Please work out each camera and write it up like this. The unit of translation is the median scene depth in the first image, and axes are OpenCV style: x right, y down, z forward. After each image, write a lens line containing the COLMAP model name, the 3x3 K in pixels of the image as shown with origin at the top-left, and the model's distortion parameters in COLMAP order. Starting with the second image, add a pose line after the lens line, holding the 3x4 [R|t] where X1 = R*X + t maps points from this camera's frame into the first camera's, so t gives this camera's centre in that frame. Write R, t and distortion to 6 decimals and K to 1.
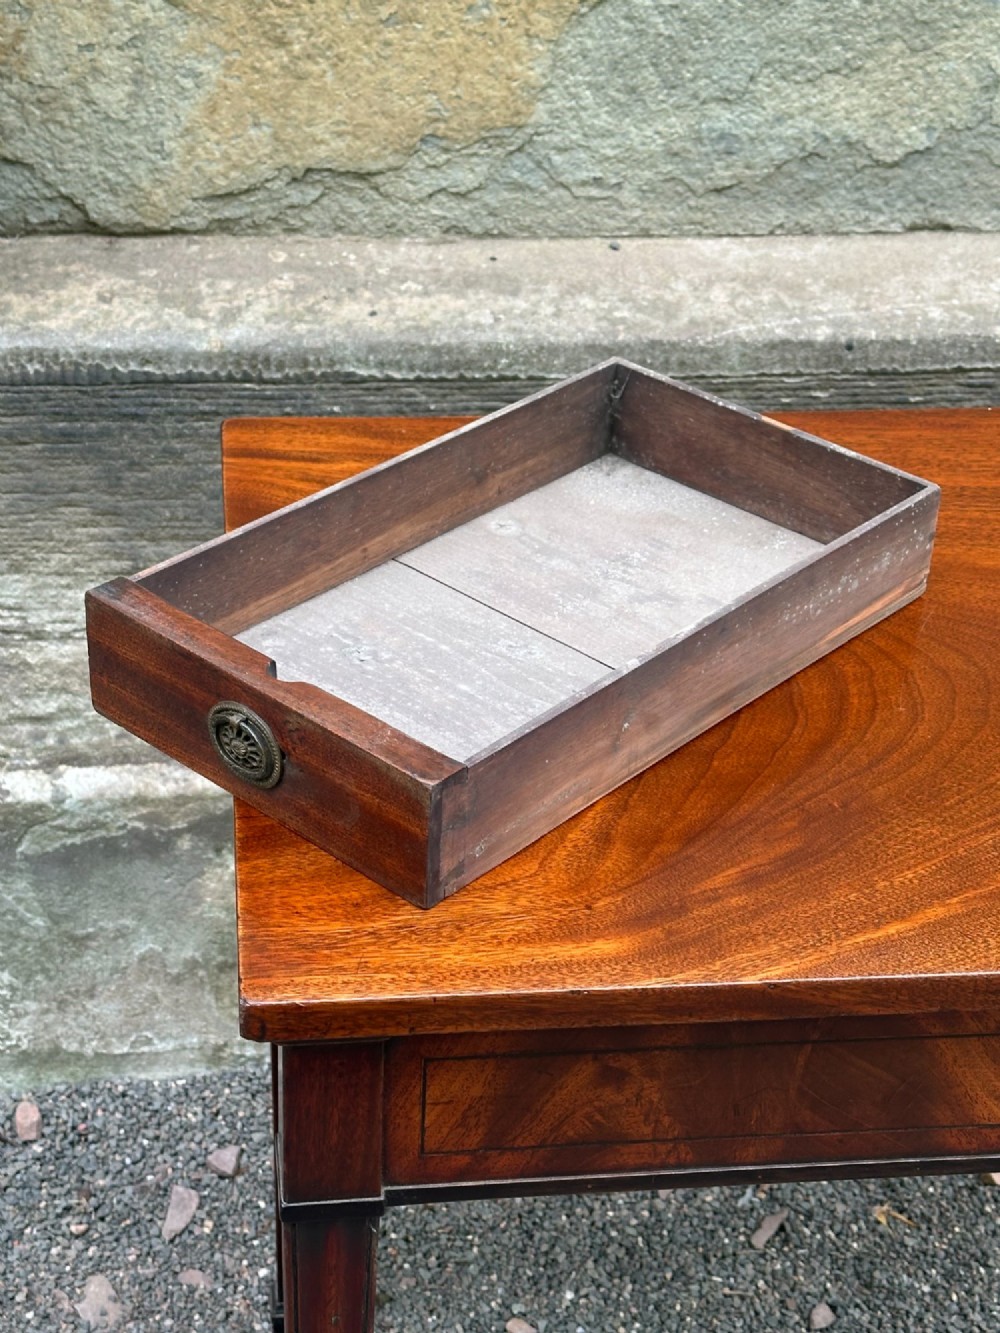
lens RADIAL K [[2249.9, 0, 500.0], [0, 2249.9, 666.5], [0, 0, 1]] dist [0.162167, -0.202462]
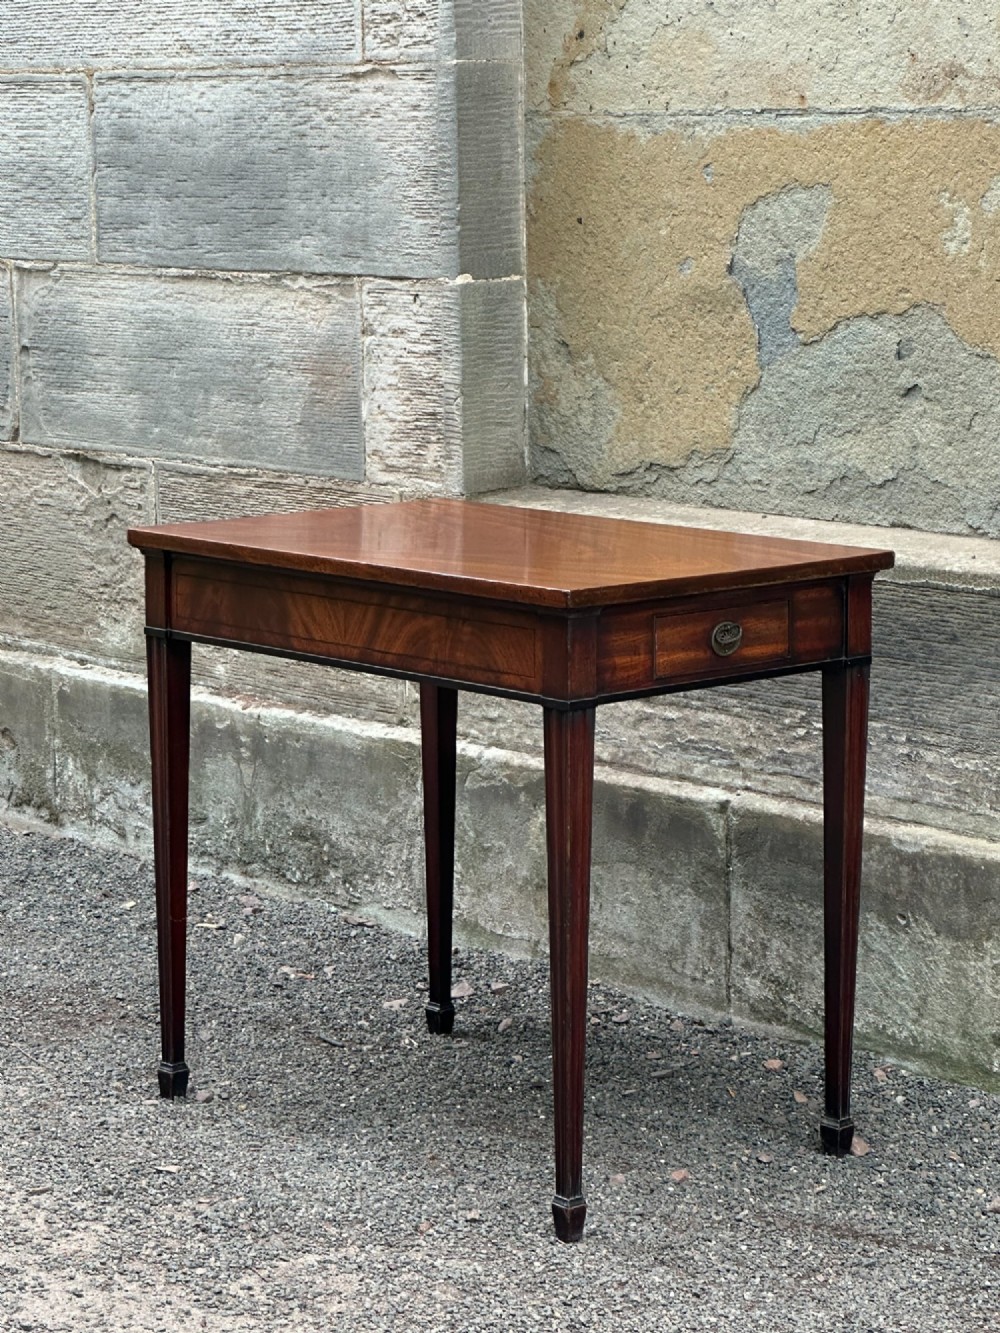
lens RADIAL K [[3326.0, 0, 503.6], [0, 3326.0, 651.1], [0, 0, 1]] dist [-0.389536, 10.633338]
pose [[0.575168, 0.080835, -0.814032, 2.207915], [-0.415391, 0.886125, -0.205508, 0.575451], [0.704722, 0.456343, 0.543248, -0.599380]]
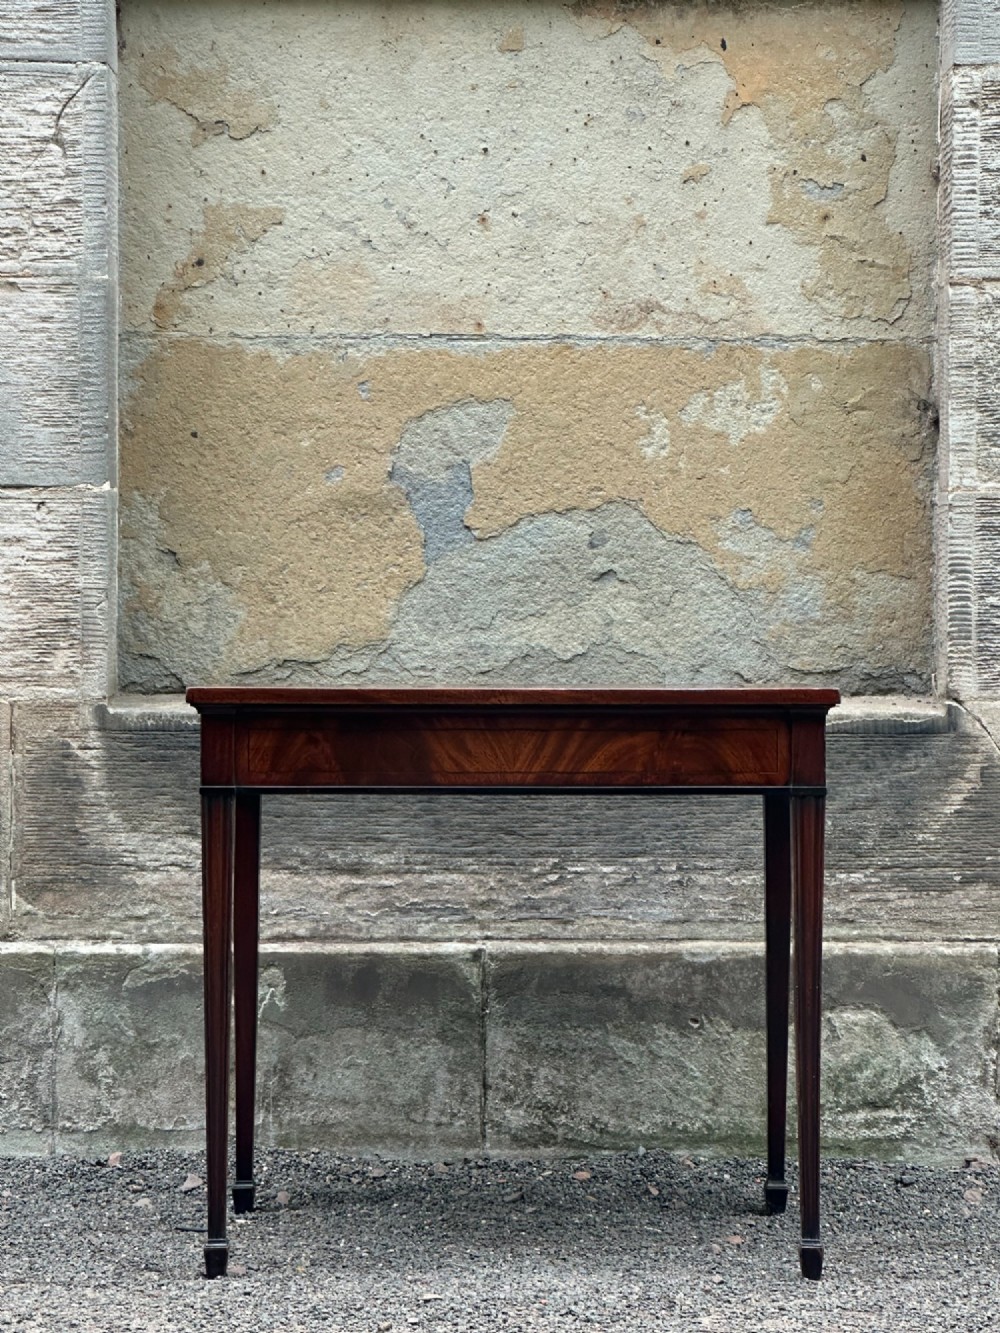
lens RADIAL K [[3326.0, 0, 503.6], [0, 3326.0, 651.1], [0, 0, 1]] dist [-0.389536, 10.633338]
pose [[0.992352, -0.040064, -0.116754, 0.478006], [-0.028873, 0.844282, -0.535121, 1.419435], [0.120012, 0.534400, 0.836668, -1.571846]]
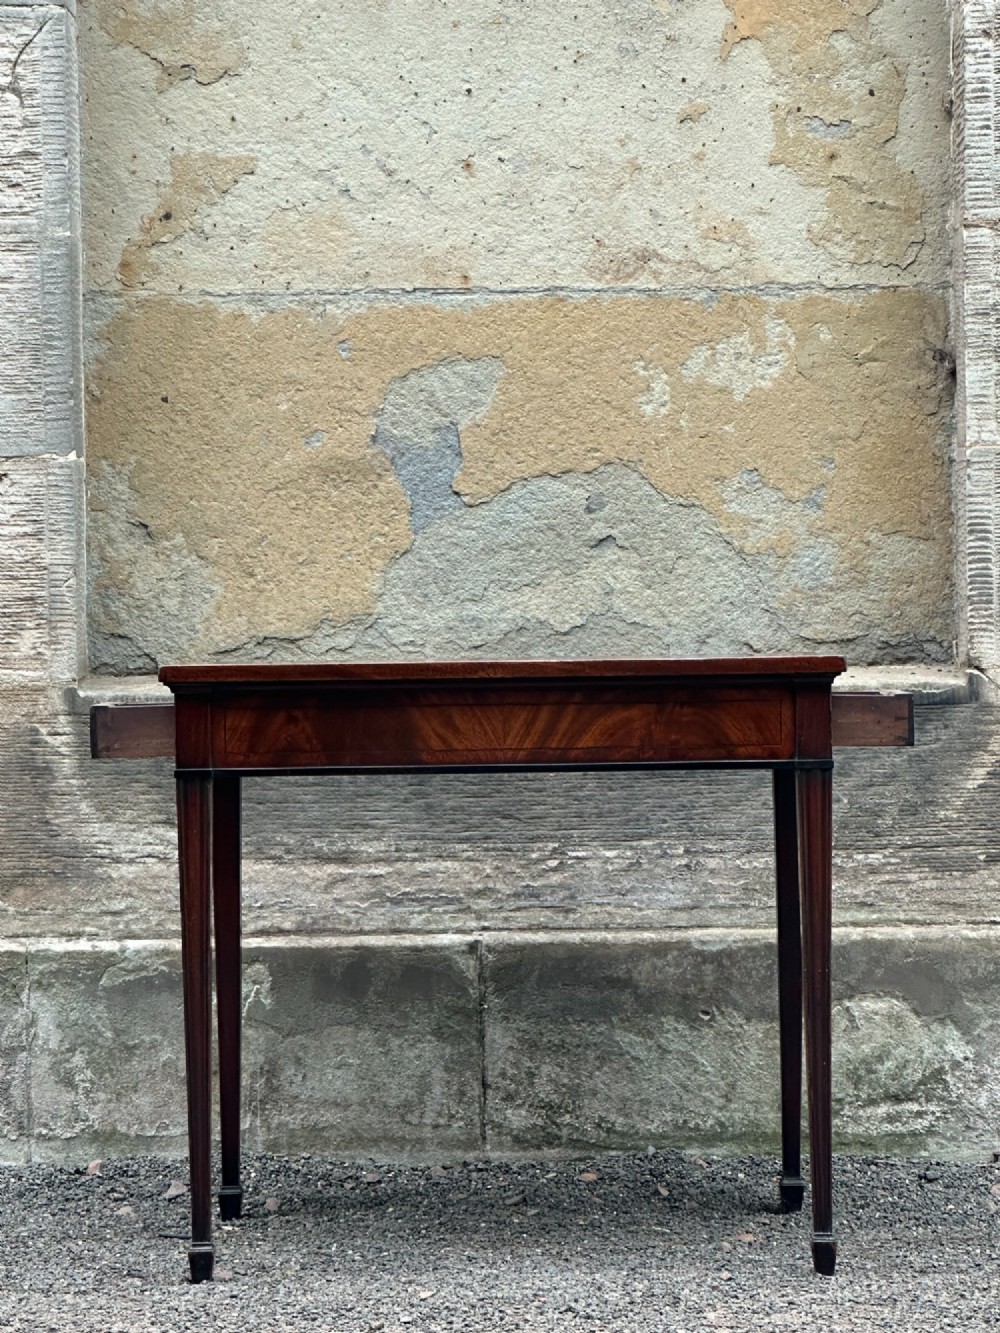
lens RADIAL K [[3716.1, 0, 500.0], [0, 3716.1, 666.5], [0, 0, 1]] dist [-0.479536, 12.973648]
pose [[0.990815, -0.054932, -0.123562, 0.518784], [-0.018549, 0.849917, -0.526590, 1.507349], [0.133944, 0.524046, 0.841092, -1.697708]]
